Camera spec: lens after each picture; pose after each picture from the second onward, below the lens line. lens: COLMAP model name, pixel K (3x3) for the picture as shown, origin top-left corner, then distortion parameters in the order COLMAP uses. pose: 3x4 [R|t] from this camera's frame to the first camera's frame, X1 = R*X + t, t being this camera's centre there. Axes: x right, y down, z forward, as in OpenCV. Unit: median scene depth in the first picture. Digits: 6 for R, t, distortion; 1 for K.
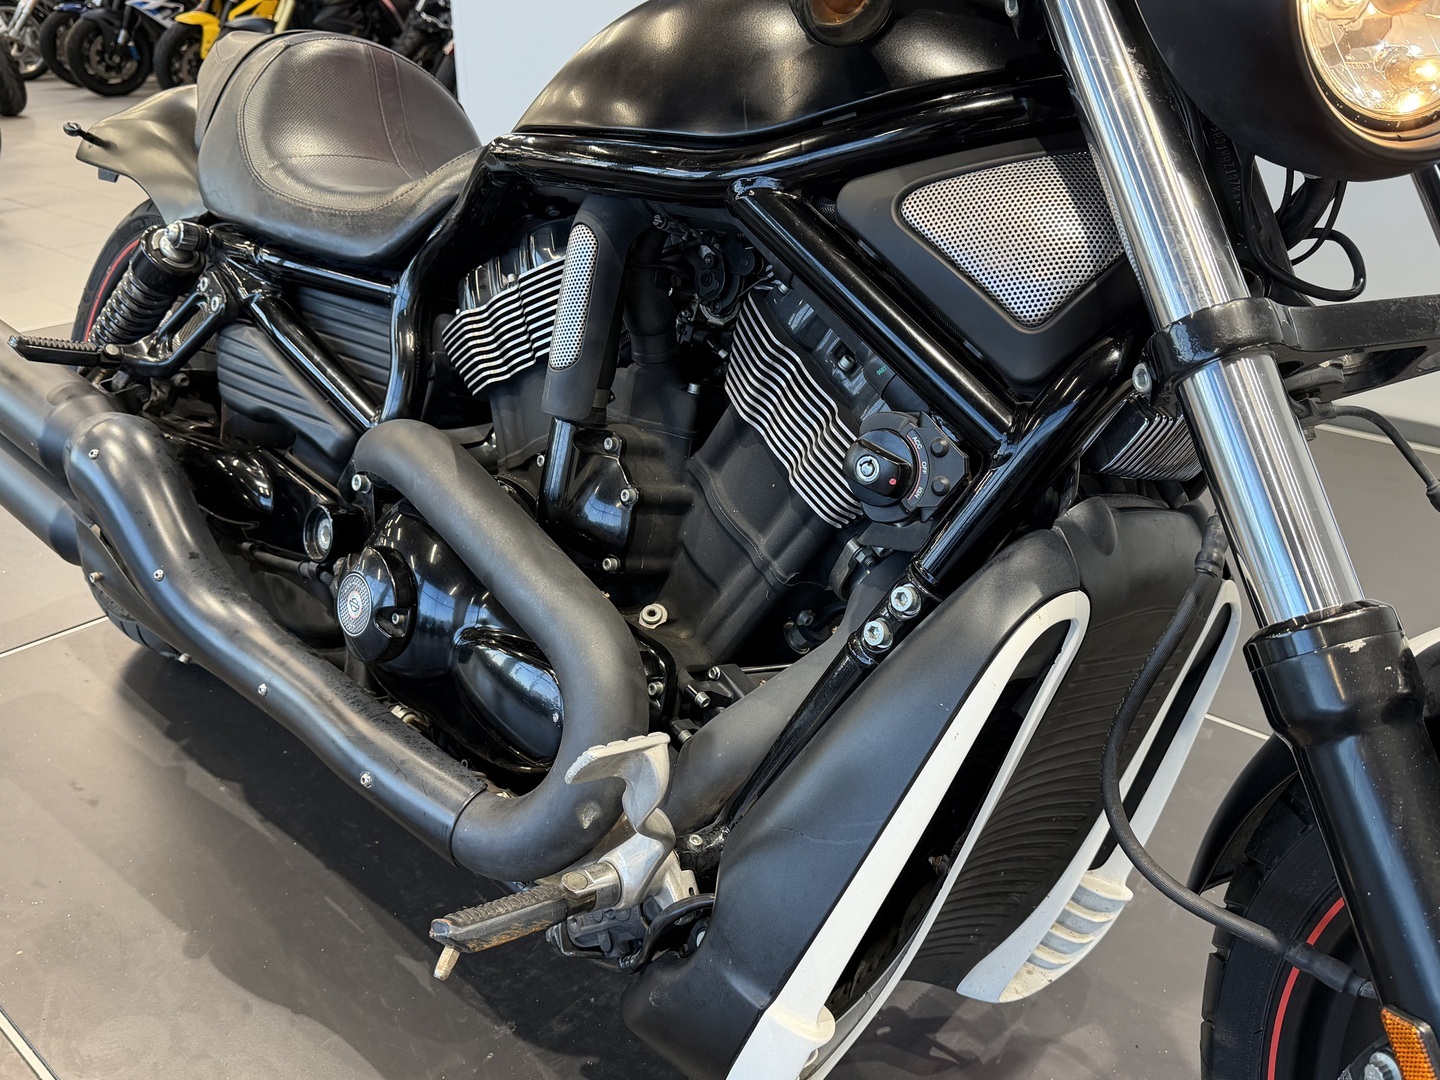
lens RADIAL K [[1251.4, 0, 720.0], [0, 1251.4, 540.0], [0, 0, 1]] dist [0.141801, -0.274694]
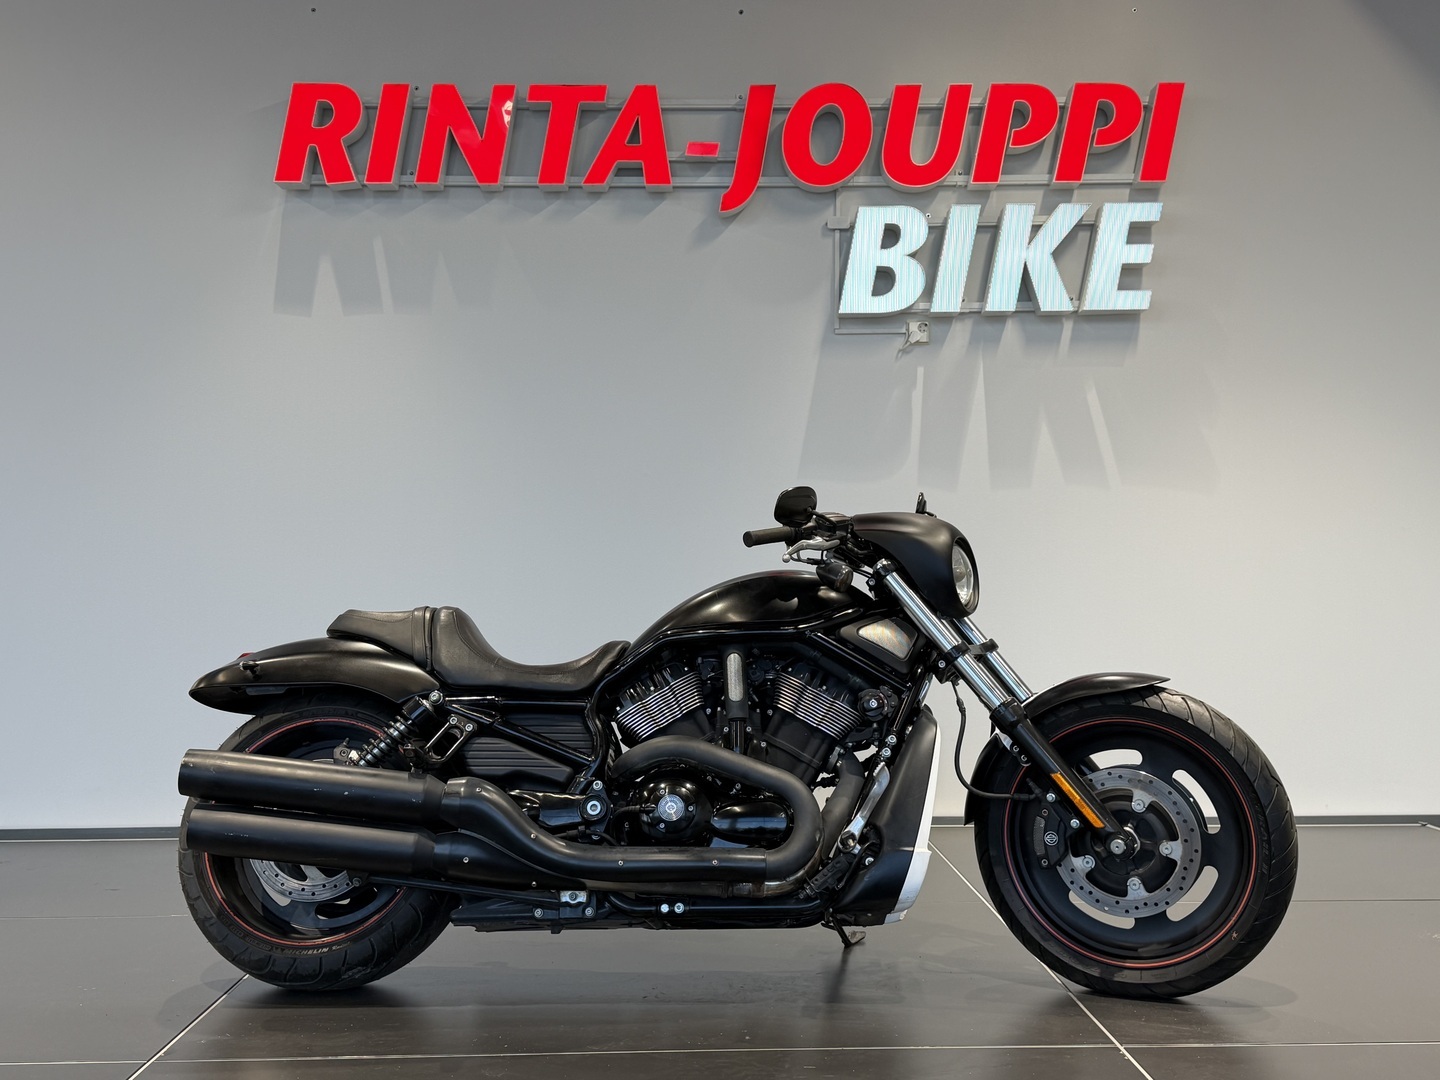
lens RADIAL K [[1533.8, 0, 728.4], [0, 1533.8, 536.3], [0, 0, 1]] dist [0.098418, 0.011214]
pose [[0.612061, 0.014452, 0.790679, -2.182729], [0.321099, 0.909162, -0.265178, 0.322882], [-0.722688, 0.416191, 0.551822, -0.759418]]
